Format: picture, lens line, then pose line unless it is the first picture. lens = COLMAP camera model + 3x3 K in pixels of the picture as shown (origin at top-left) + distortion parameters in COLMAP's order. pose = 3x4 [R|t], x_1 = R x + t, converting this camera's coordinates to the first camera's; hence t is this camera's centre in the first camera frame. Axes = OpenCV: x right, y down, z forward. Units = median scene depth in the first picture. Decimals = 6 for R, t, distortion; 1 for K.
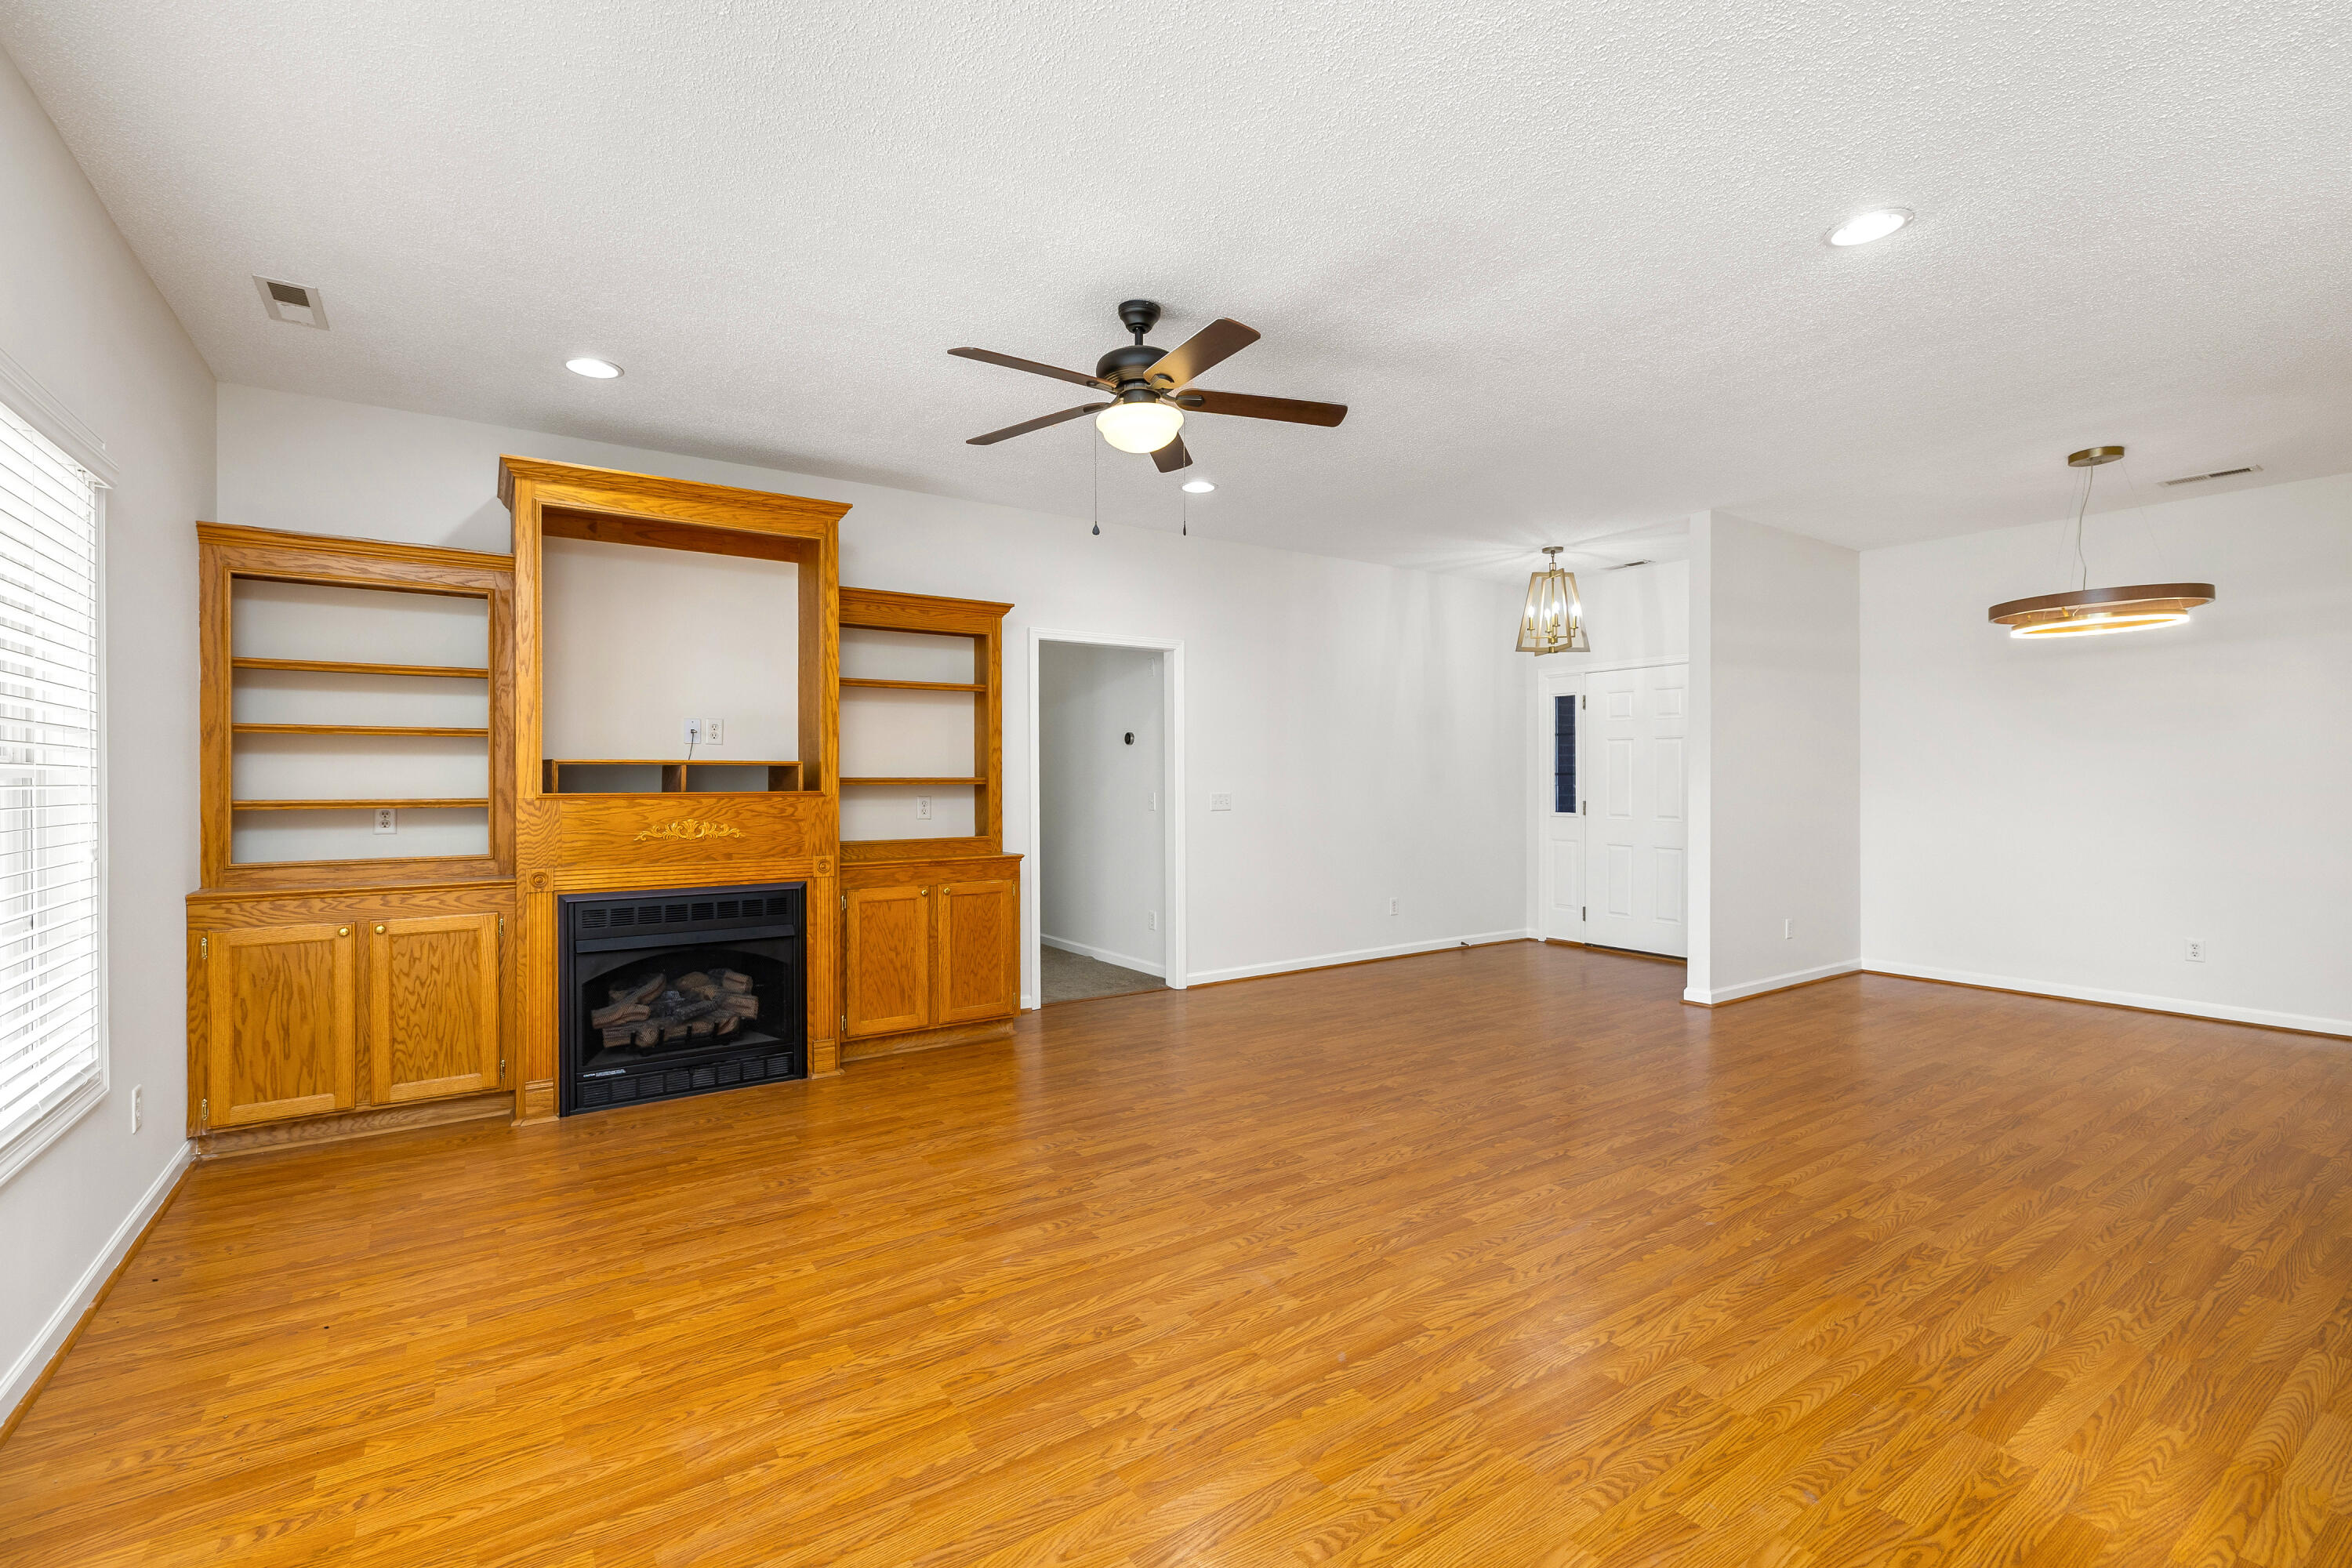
lens RADIAL K [[1027.5, 0, 1150.9], [0, 1027.5, 773.7], [0, 0, 1]] dist [0.002533, -0.000160]
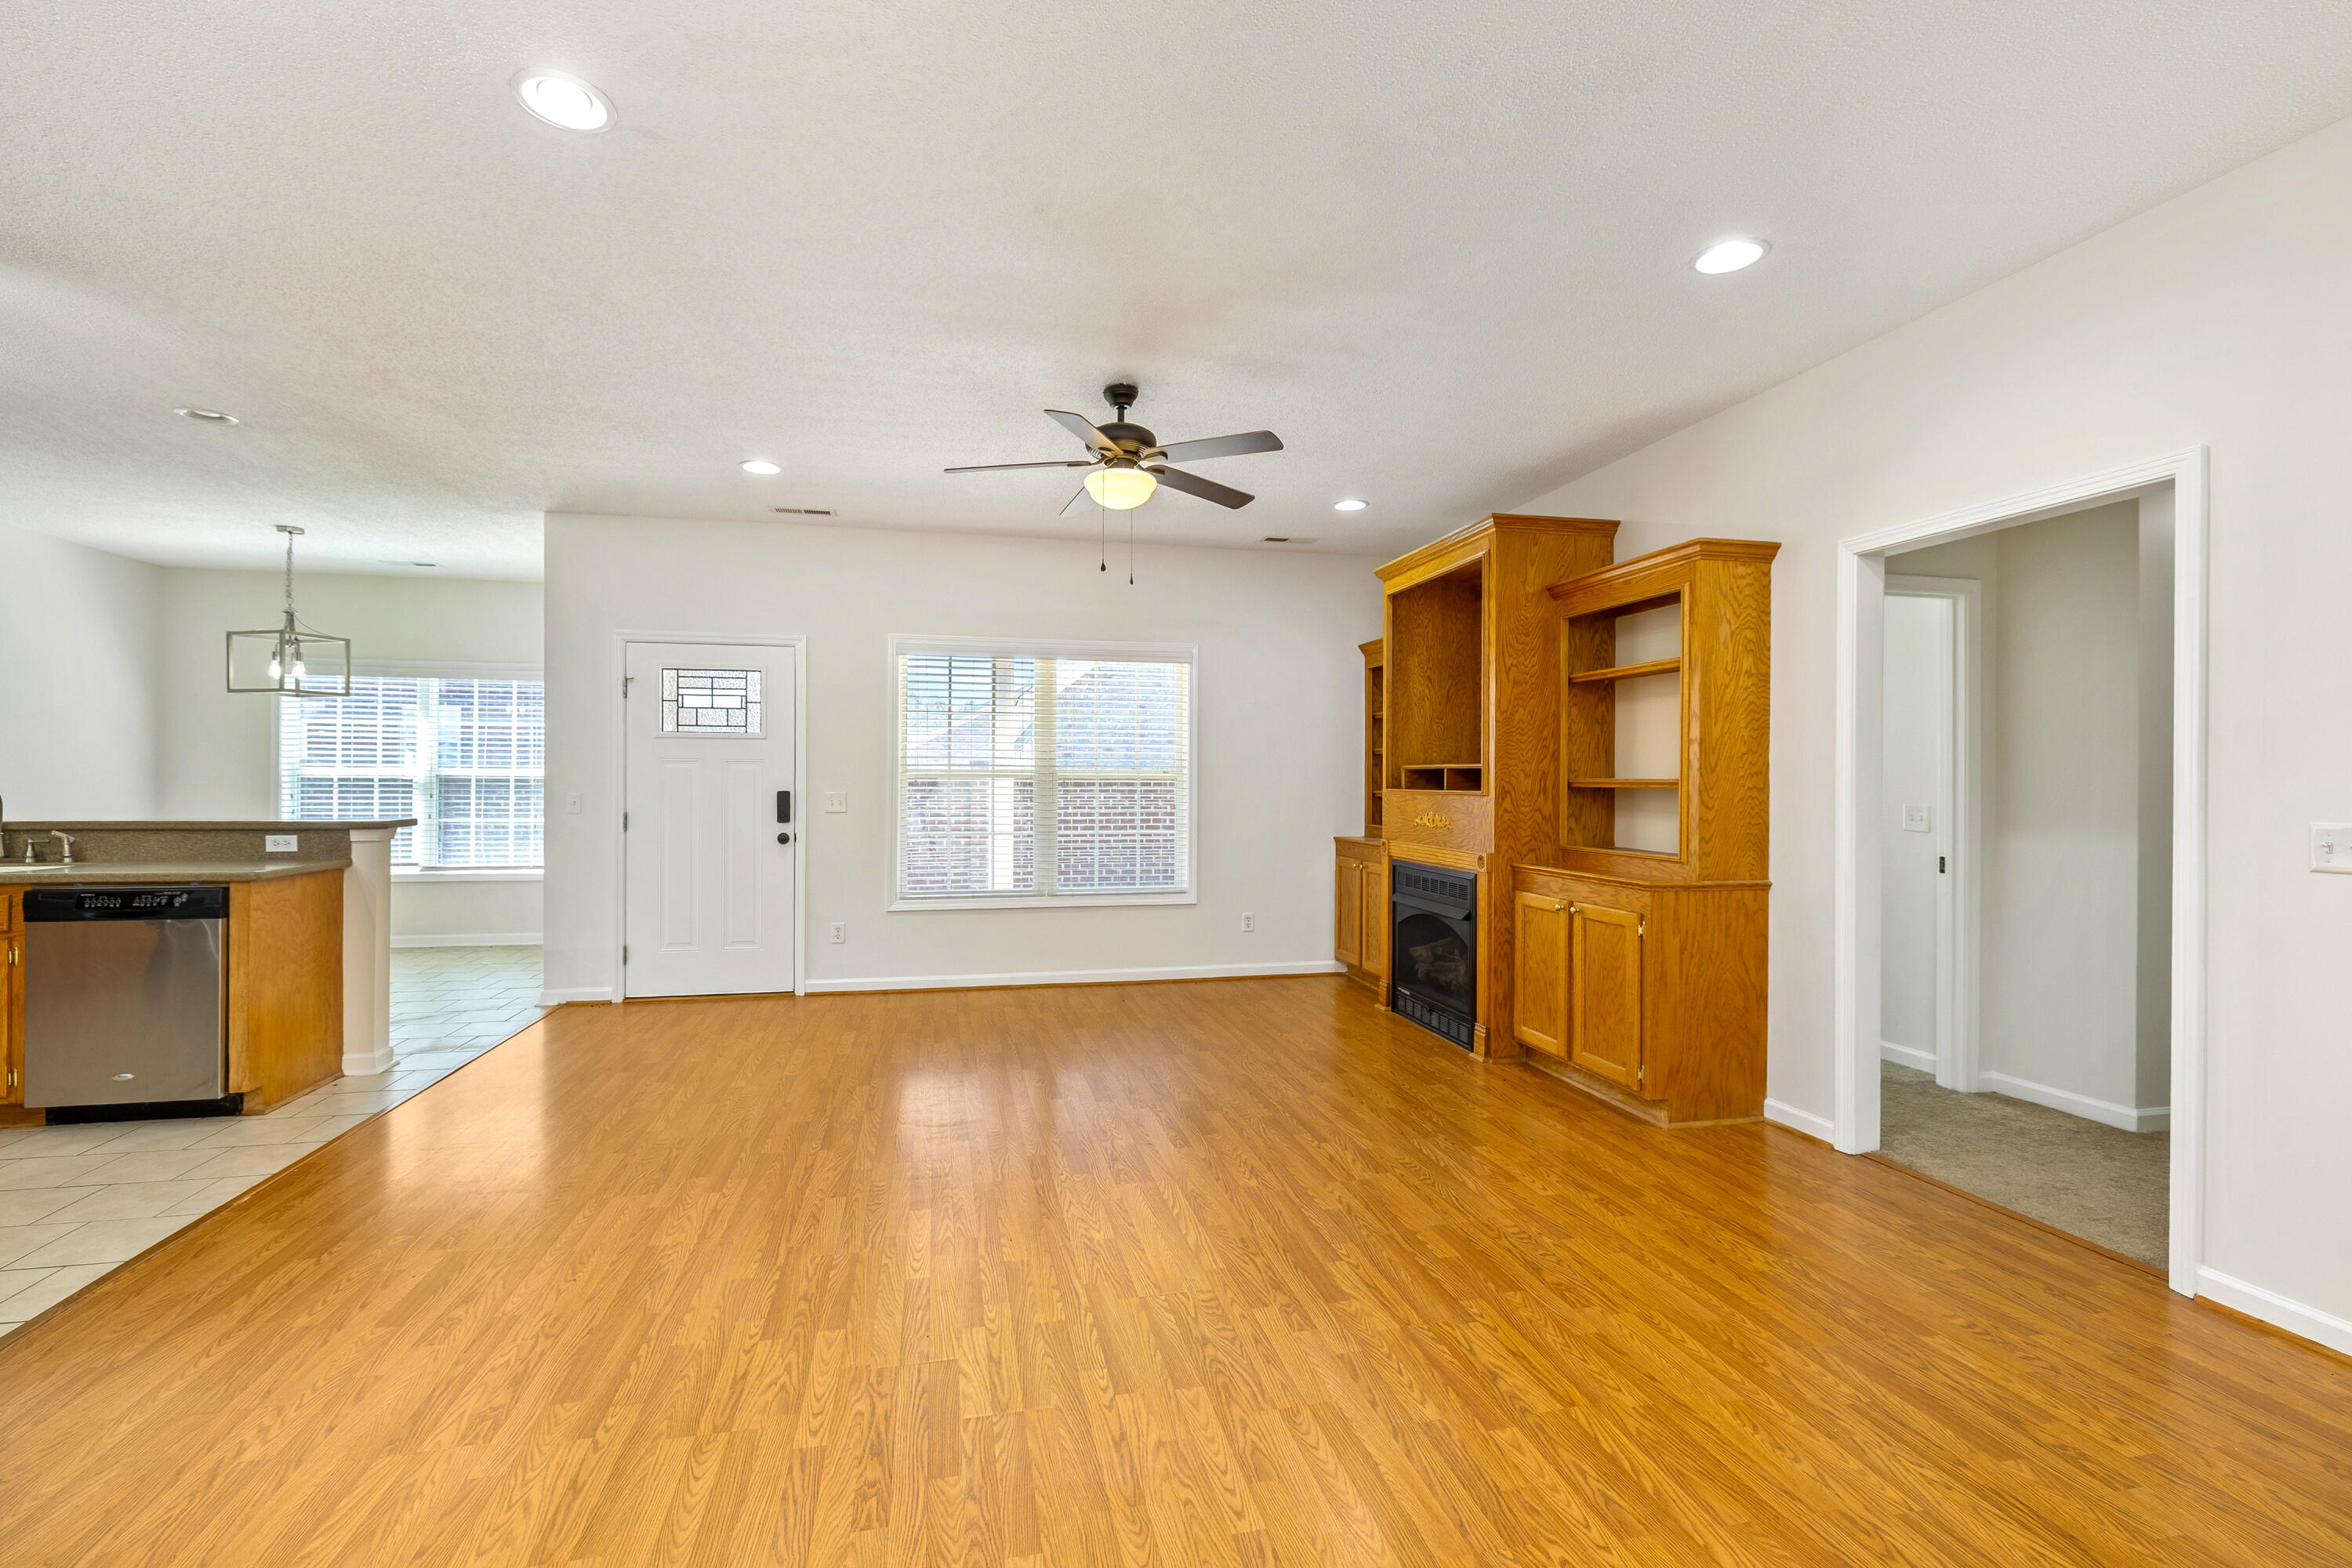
lens RADIAL K [[1016.5, 0, 1156.8], [0, 1016.5, 779.6], [0, 0, 1]] dist [-0.010769, 0.001102]
pose [[-0.366824, 0.000109, -0.930291, 1.065362], [-0.000384, 1.000000, 0.000269, 0.006173], [0.930290, 0.000456, -0.366823, 1.459939]]
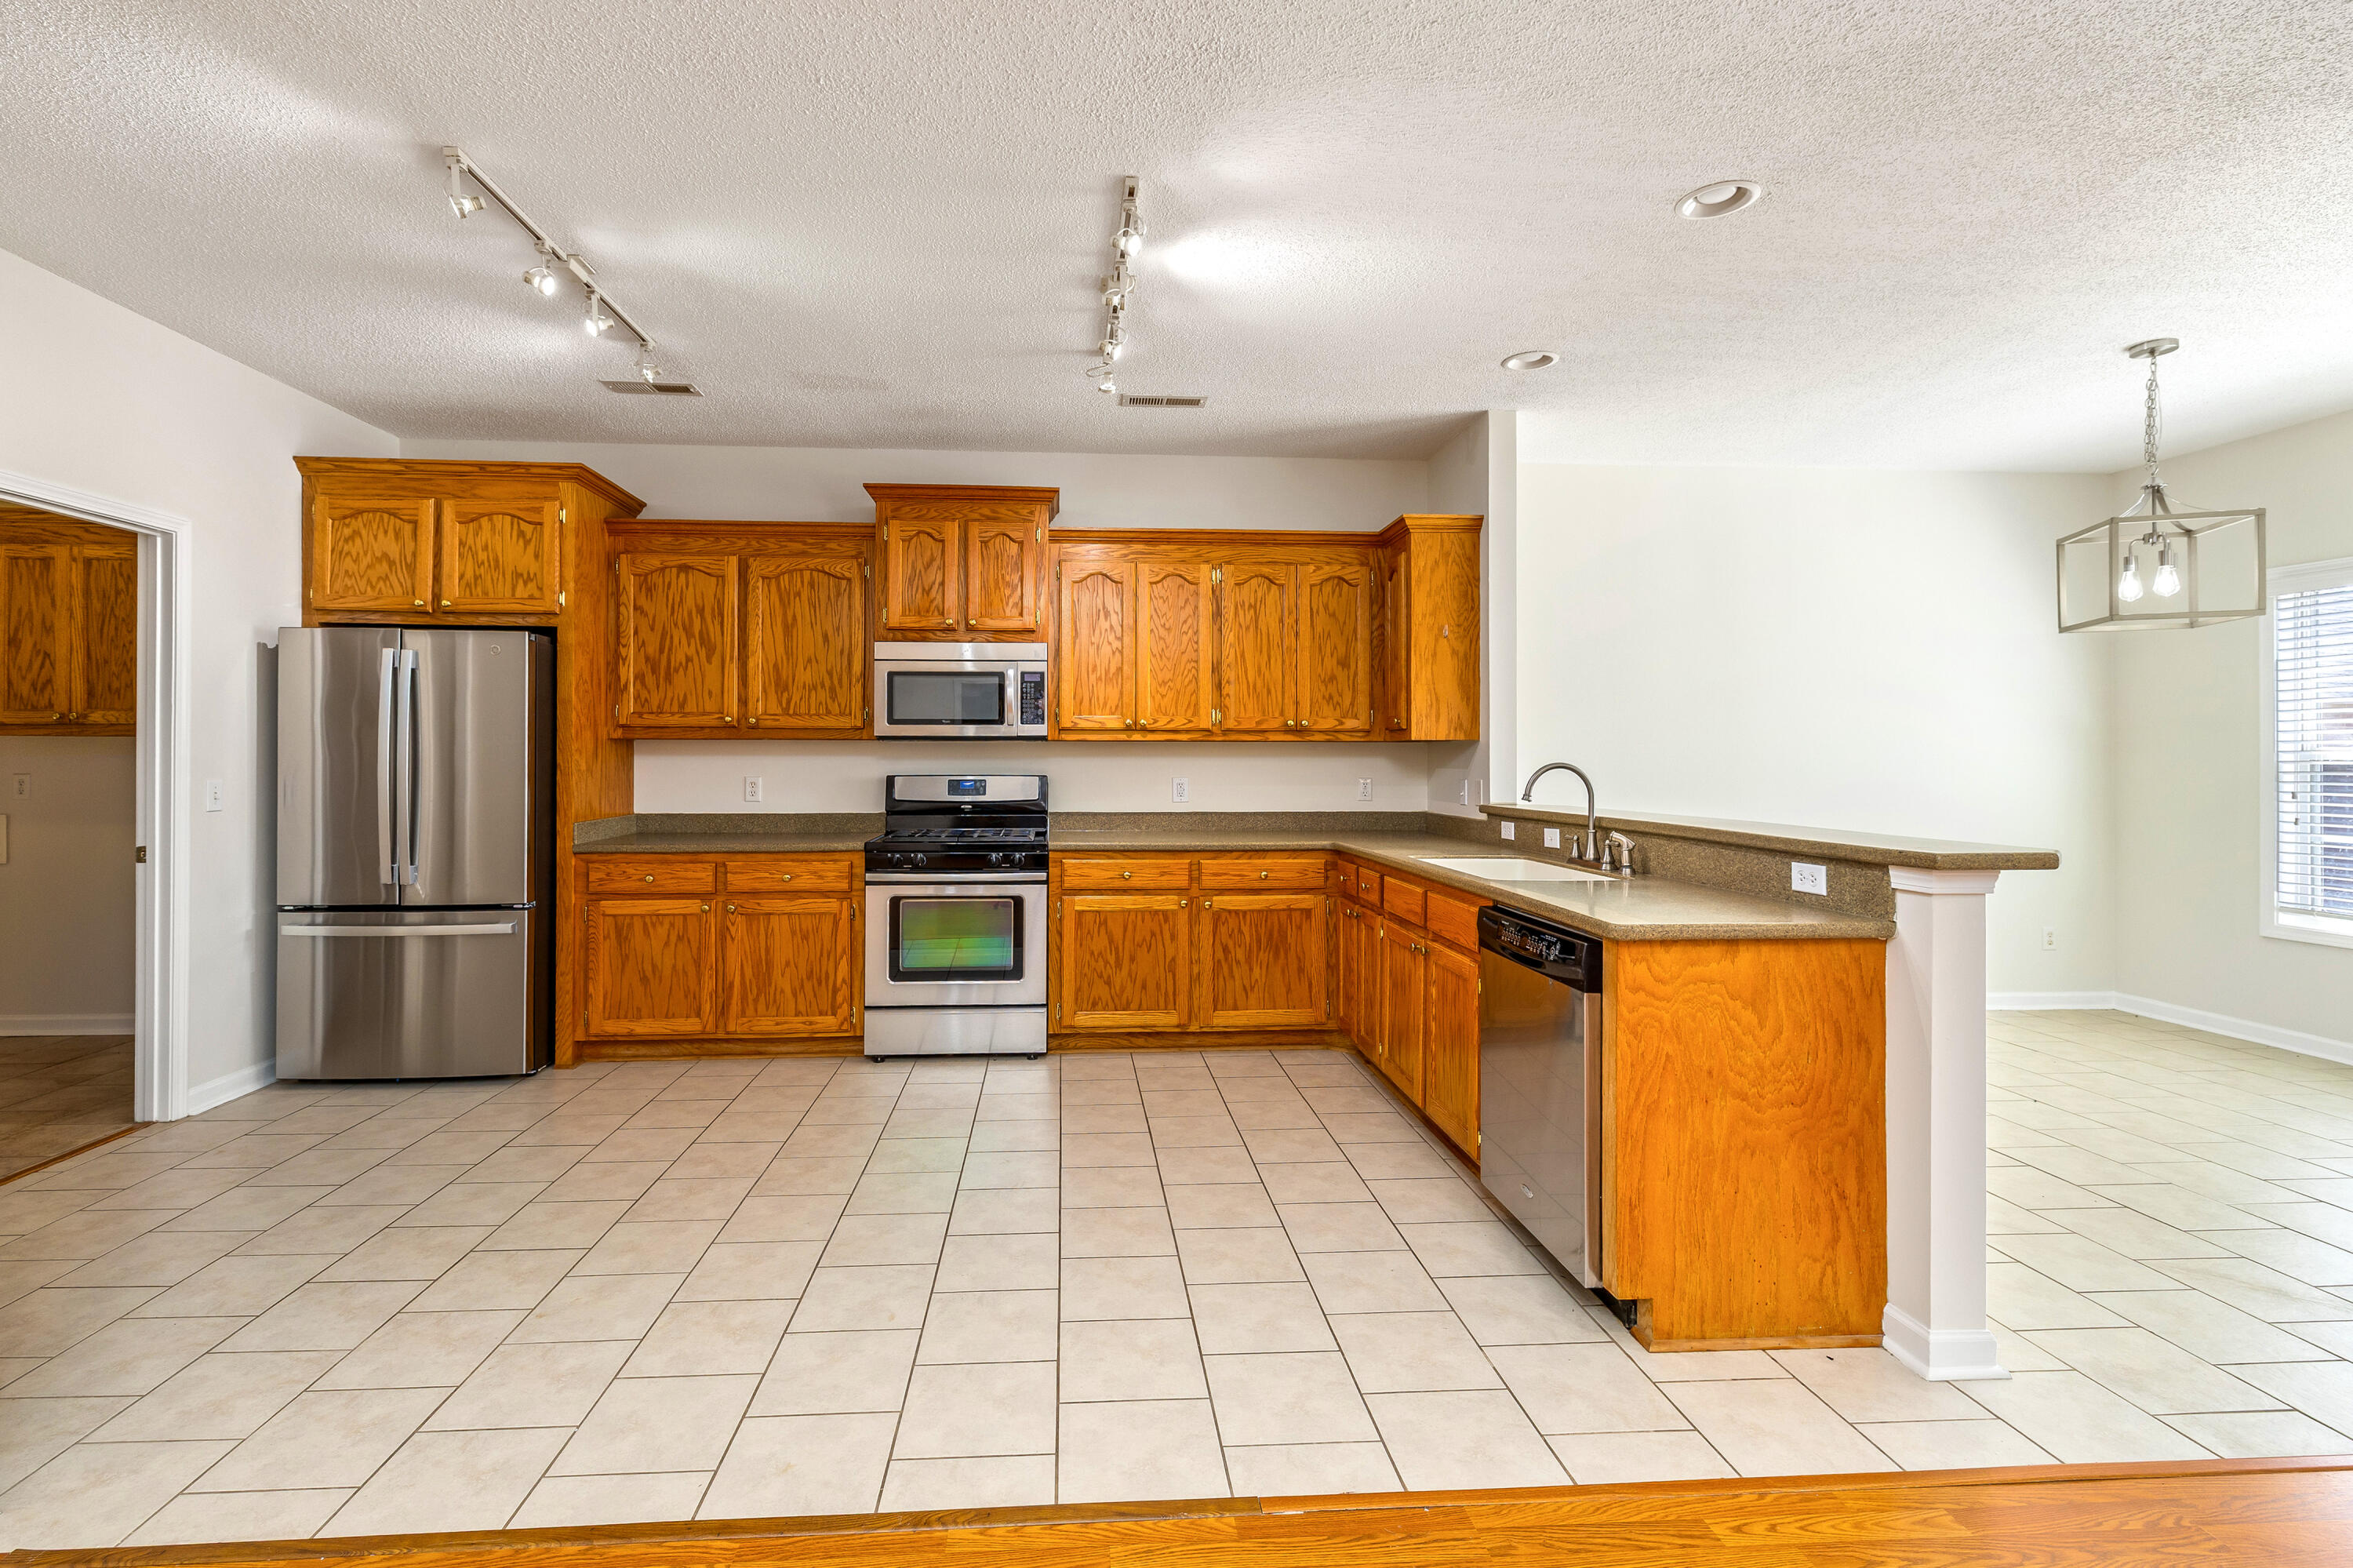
lens RADIAL K [[1065.8, 0, 1135.5], [0, 1065.8, 751.4], [0, 0, 1]] dist [0.002860, -0.002560]
pose [[-0.865639, 0.003406, 0.500657, 0.296801], [-0.002768, 0.999929, -0.011588, 0.005846], [-0.500661, -0.011416, -0.865568, 0.858482]]
